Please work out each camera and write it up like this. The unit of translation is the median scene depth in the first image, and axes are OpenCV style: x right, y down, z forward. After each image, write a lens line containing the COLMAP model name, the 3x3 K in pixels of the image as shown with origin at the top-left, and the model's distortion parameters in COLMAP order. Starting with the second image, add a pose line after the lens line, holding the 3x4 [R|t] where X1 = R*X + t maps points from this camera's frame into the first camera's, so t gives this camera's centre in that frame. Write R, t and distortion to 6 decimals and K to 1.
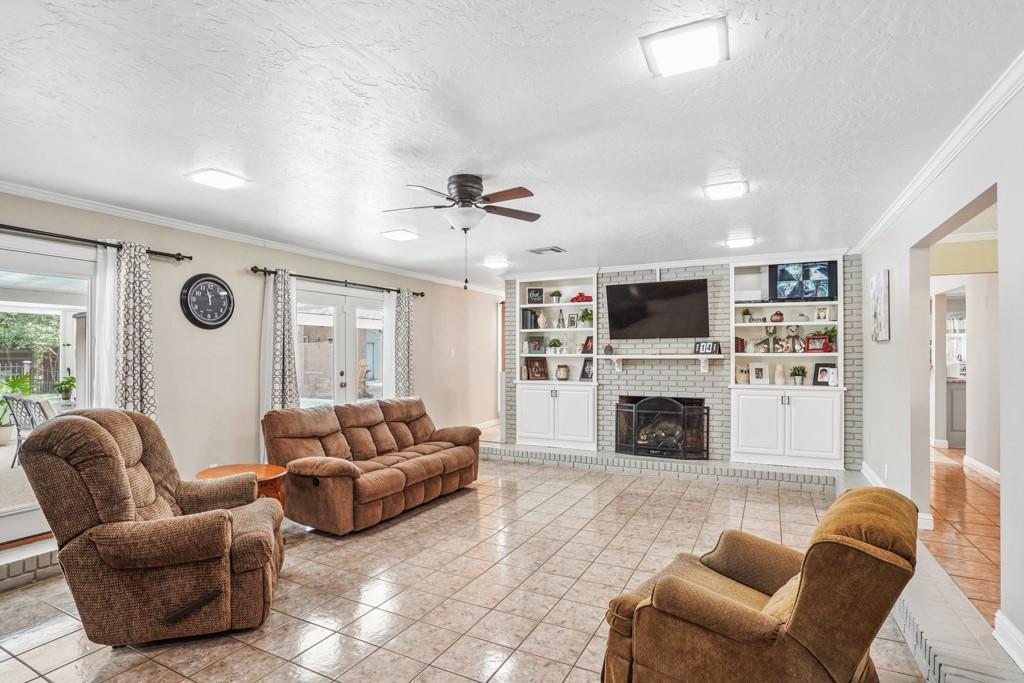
lens RADIAL K [[506.9, 0, 511.9], [0, 506.9, 347.8], [0, 0, 1]] dist [-0.001068, -0.000053]
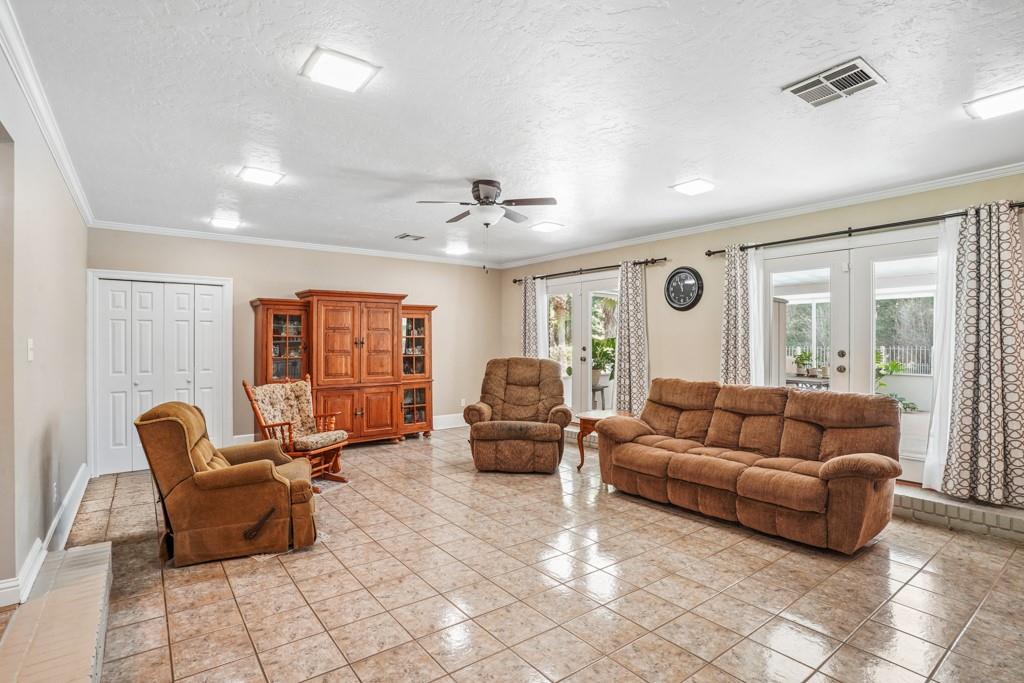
lens RADIAL K [[506.9, 0, 510.8], [0, 506.9, 341.2], [0, 0, 1]] dist [-0.001068, -0.000053]
pose [[-0.407170, 0.004942, -0.913339, 0.728642], [0.014543, 0.999894, -0.001073, 0.033333], [0.913237, -0.013719, -0.407199, 1.132929]]
